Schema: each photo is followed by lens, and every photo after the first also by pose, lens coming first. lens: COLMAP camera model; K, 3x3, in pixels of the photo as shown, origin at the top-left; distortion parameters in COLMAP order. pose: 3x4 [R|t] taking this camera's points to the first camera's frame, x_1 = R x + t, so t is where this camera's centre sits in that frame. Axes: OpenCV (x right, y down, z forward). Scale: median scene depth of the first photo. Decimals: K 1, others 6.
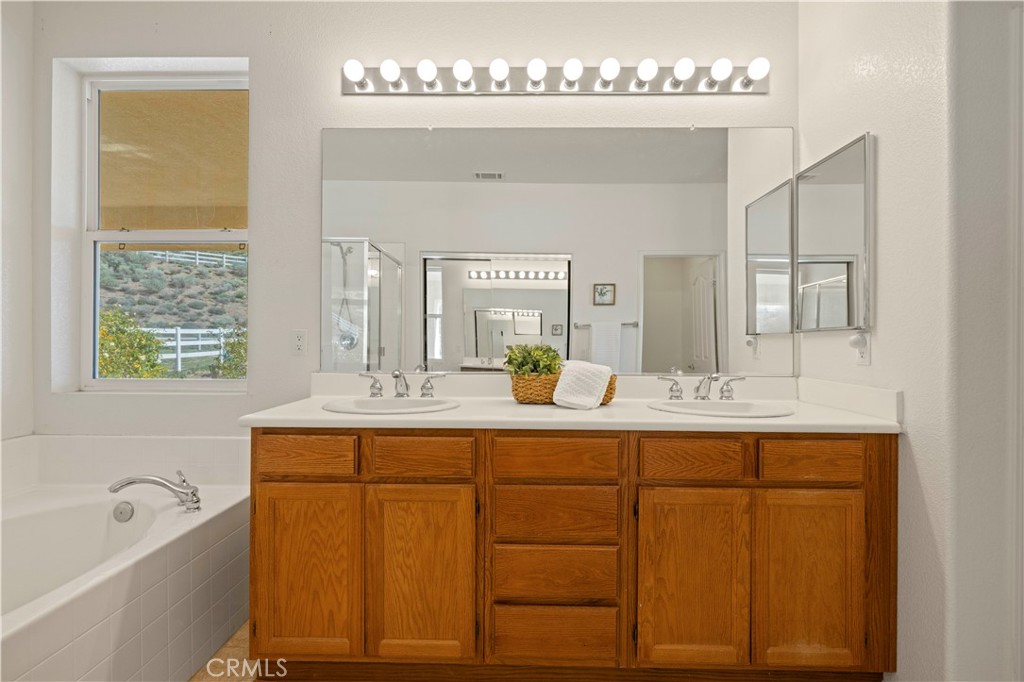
lens RADIAL K [[491.6, 0, 468.5], [0, 491.6, 344.4], [0, 0, 1]] dist [-0.001779, -0.000145]
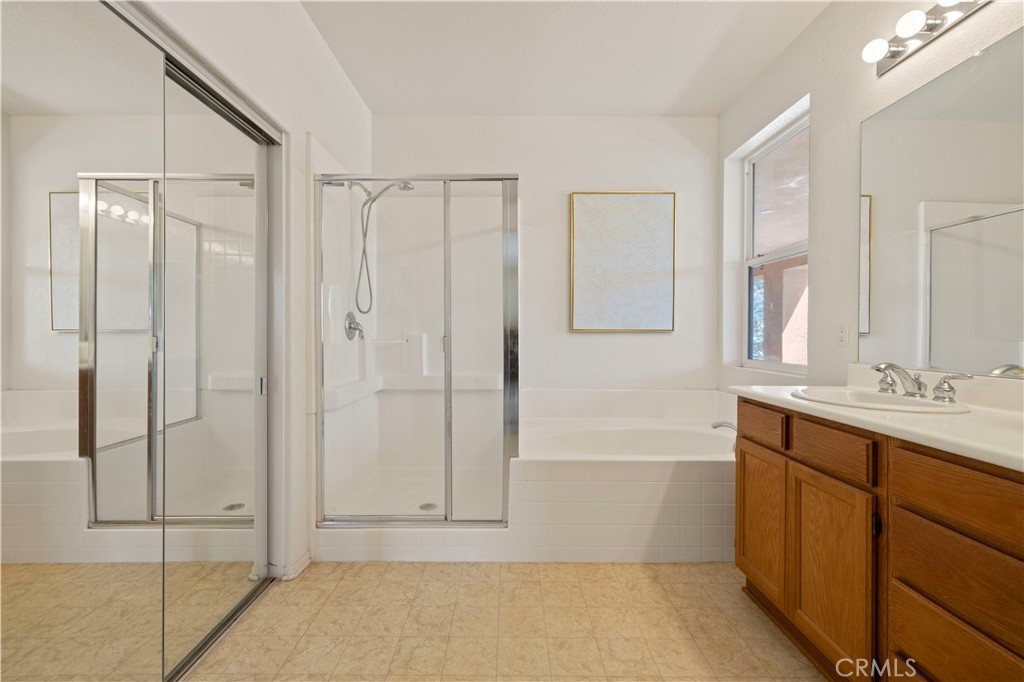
lens RADIAL K [[433.1, 0, 507.2], [0, 433.1, 339.4], [0, 0, 1]] dist [-0.000718, 0.000531]
pose [[0.027432, 0.010180, -0.999572, 0.745858], [-0.014077, 0.999853, 0.009797, 0.011399], [0.999525, 0.013803, 0.027571, 0.327620]]
